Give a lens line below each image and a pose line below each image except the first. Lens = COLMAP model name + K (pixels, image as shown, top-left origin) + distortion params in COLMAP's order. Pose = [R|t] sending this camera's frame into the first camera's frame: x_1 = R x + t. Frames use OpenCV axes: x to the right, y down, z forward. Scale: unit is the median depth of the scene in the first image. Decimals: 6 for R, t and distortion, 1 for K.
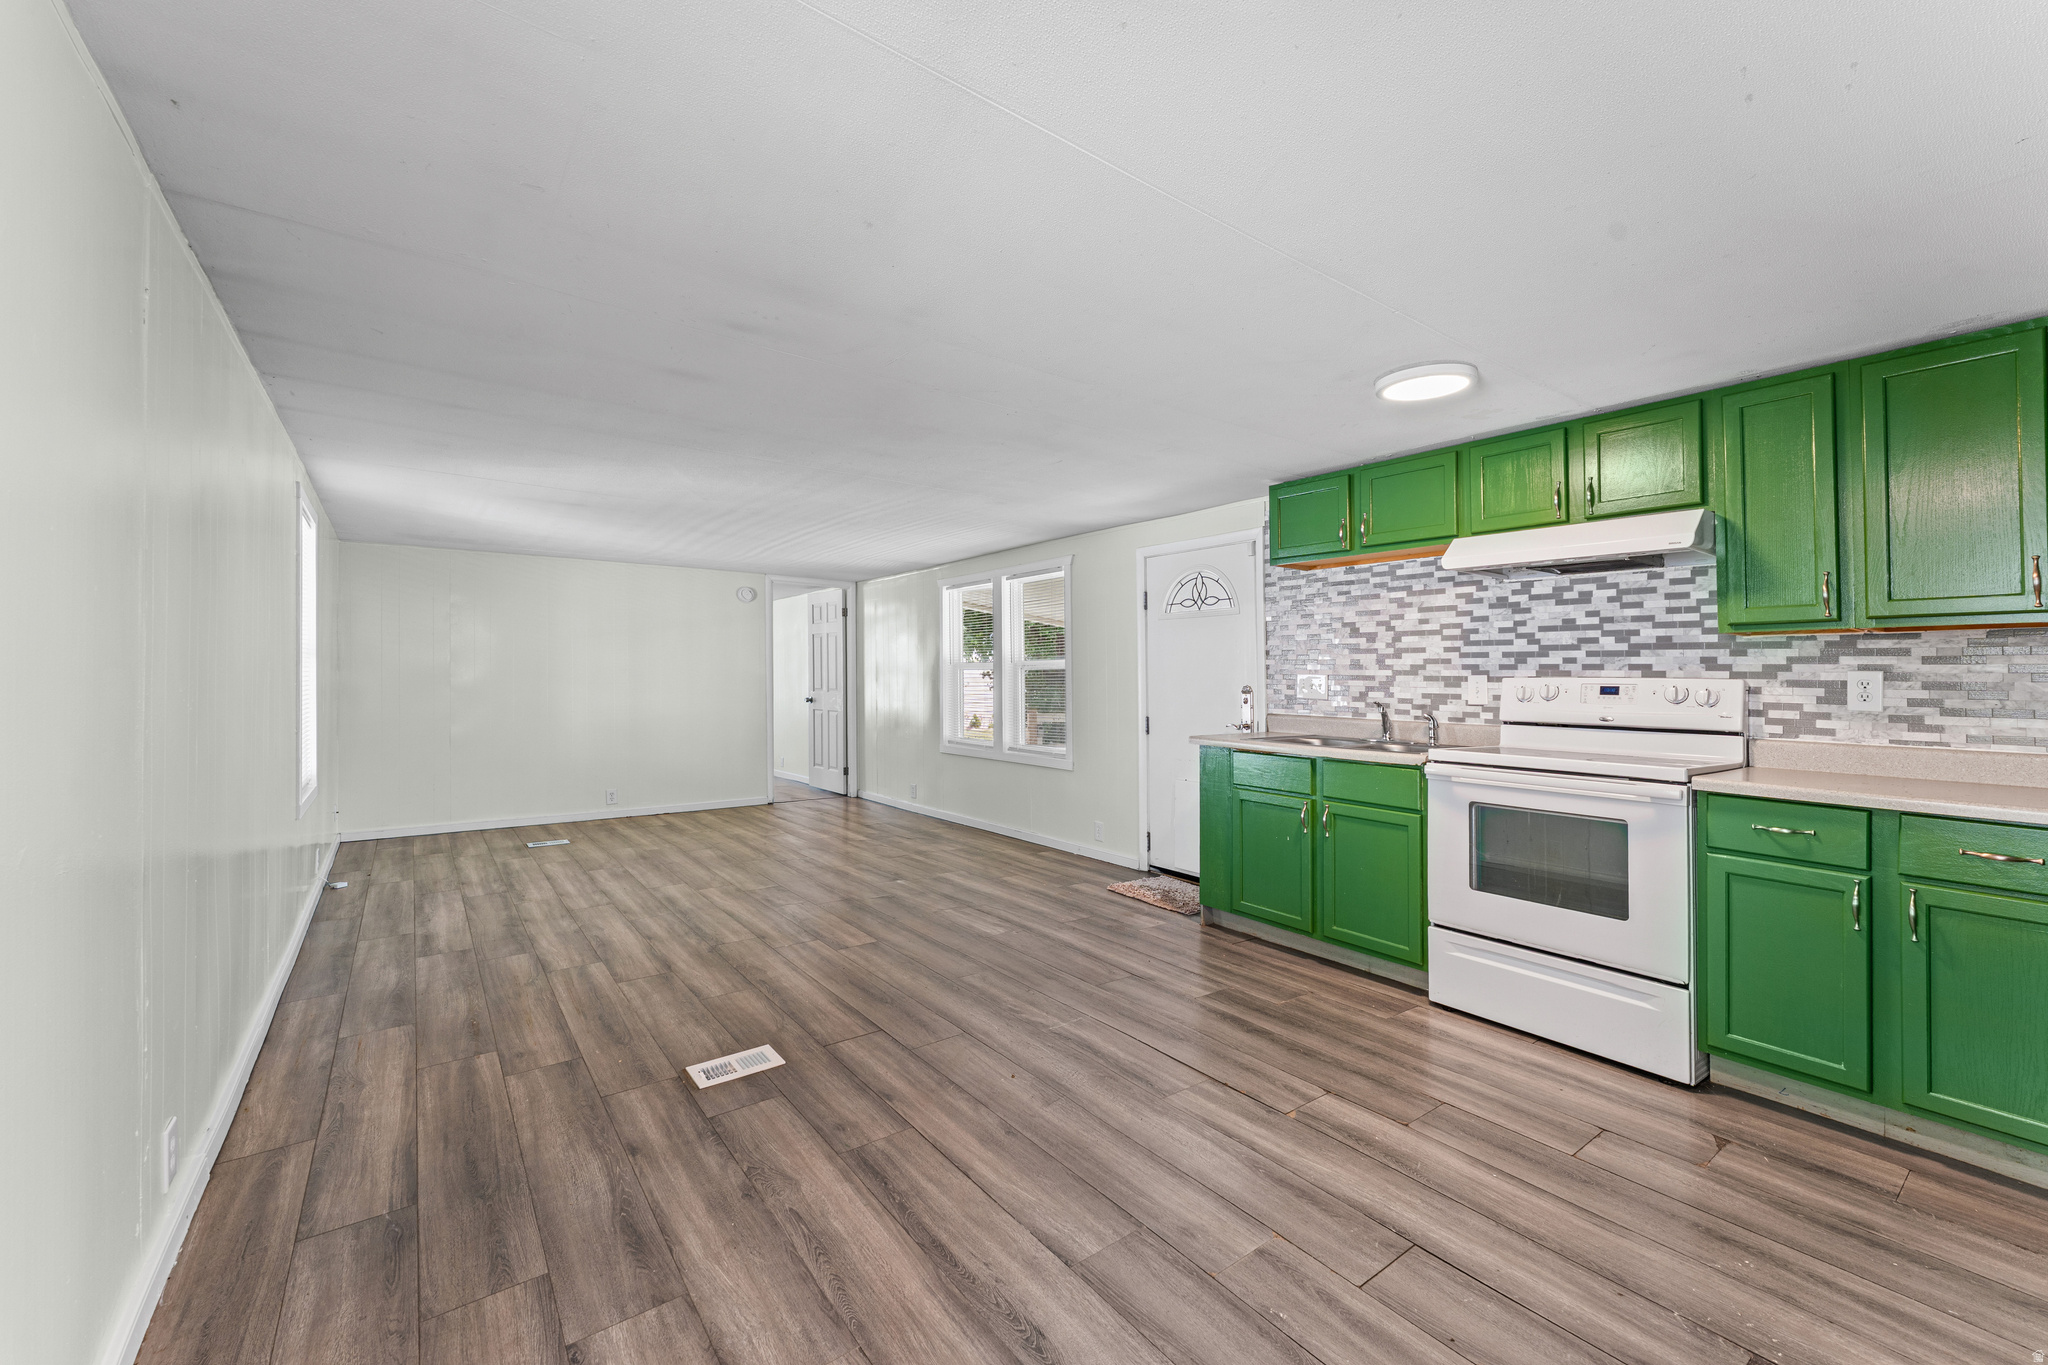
lens RADIAL K [[810.7, 0, 1029.8], [0, 810.7, 680.1], [0, 0, 1]] dist [-0.000004, 0.000026]
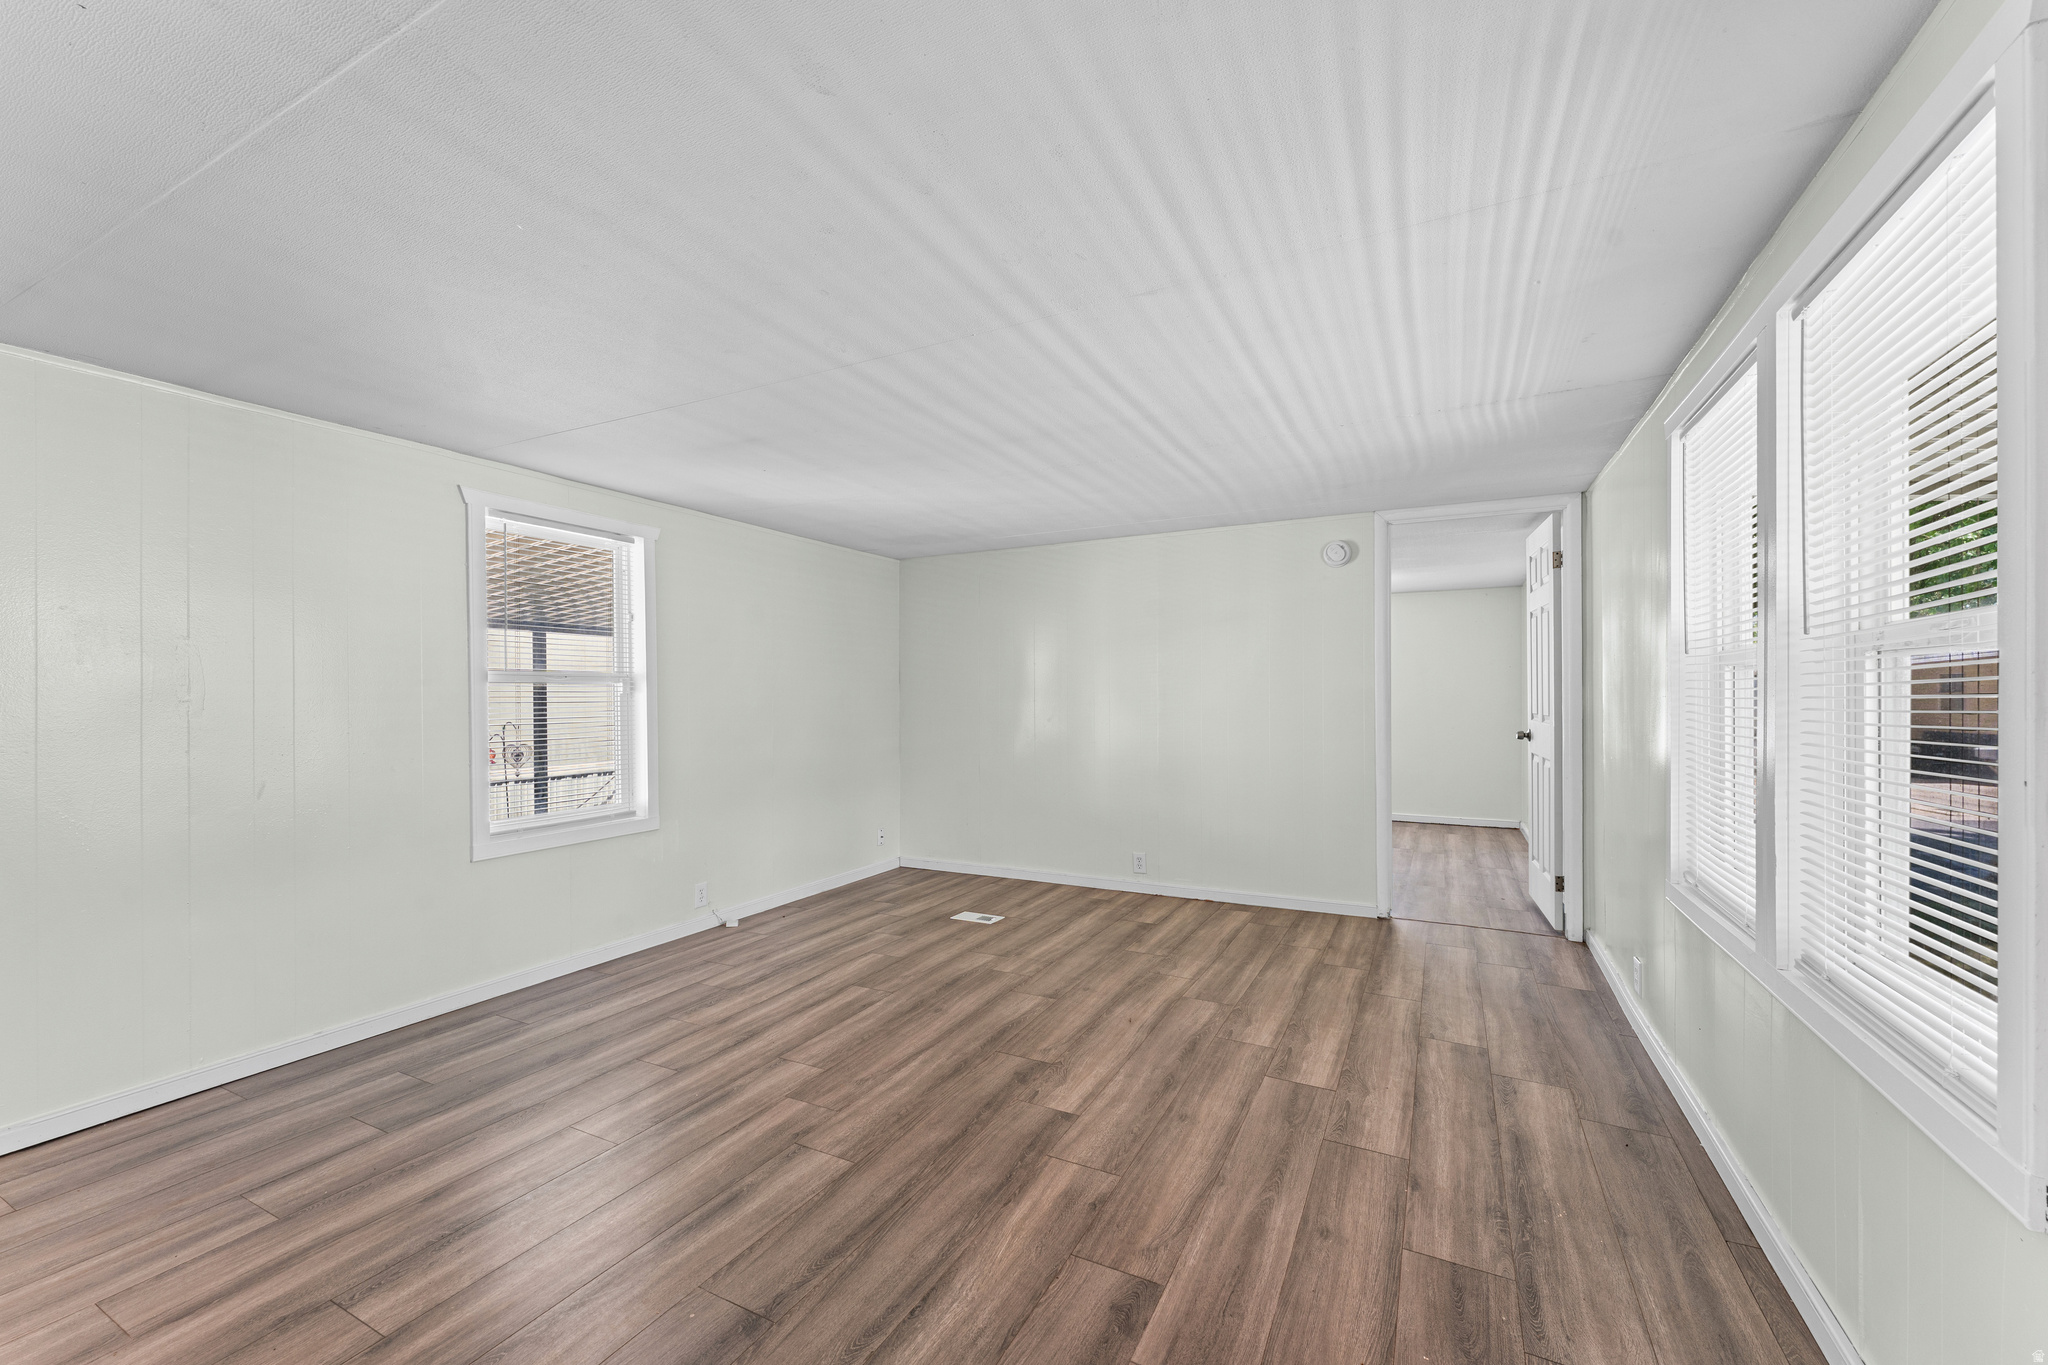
lens RADIAL K [[810.7, 0, 1029.8], [0, 810.7, 680.1], [0, 0, 1]] dist [-0.000004, 0.000026]
pose [[0.432950, -0.022347, -0.901141, 0.213521], [0.004941, 0.999736, -0.022418, -0.006025], [0.901404, 0.005254, 0.432947, 1.305773]]
